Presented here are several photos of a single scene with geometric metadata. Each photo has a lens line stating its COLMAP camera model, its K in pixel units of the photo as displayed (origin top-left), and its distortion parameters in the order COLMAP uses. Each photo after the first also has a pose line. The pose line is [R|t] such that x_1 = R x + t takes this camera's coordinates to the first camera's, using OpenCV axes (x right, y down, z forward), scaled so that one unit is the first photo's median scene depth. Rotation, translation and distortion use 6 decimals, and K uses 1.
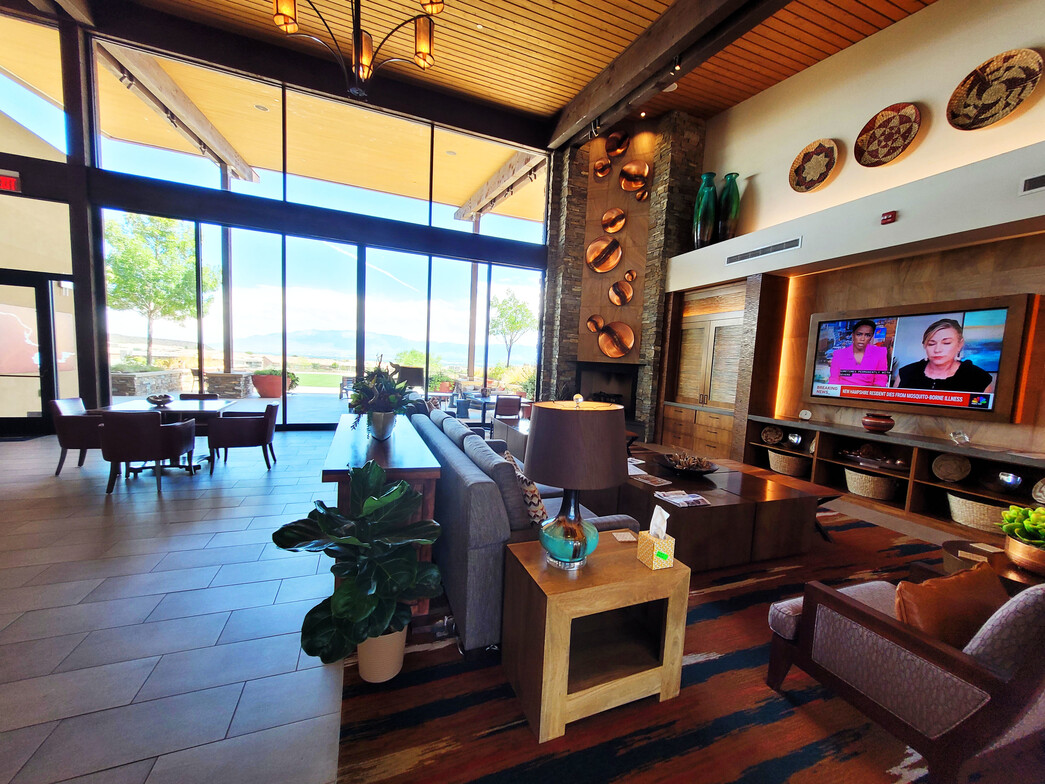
lens RADIAL K [[410.4, 0, 522.5], [0, 410.4, 399.1], [0, 0, 1]] dist [0.001988, -0.000209]
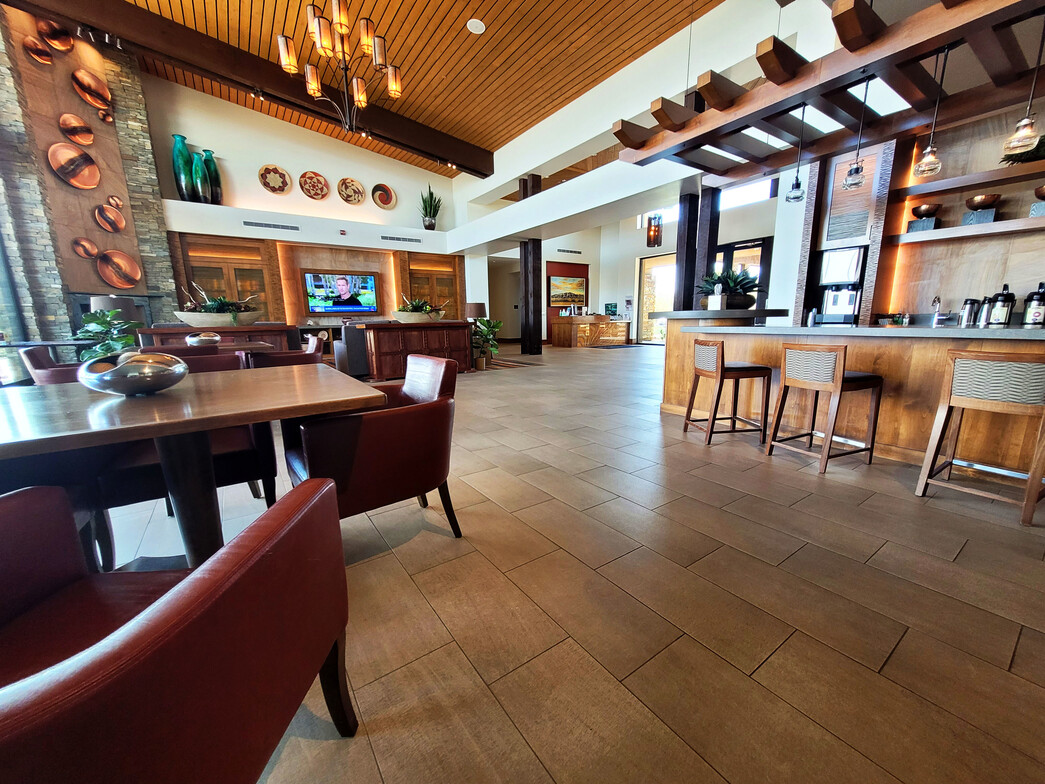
lens RADIAL K [[410.4, 0, 521.7], [0, 410.4, 396.7], [0, 0, 1]] dist [0.001988, -0.000209]
pose [[-0.238534, -0.224618, 0.944801, -1.099855], [0.091832, 0.963307, 0.252203, -0.015785], [-0.966782, 0.146922, -0.209155, 0.380013]]
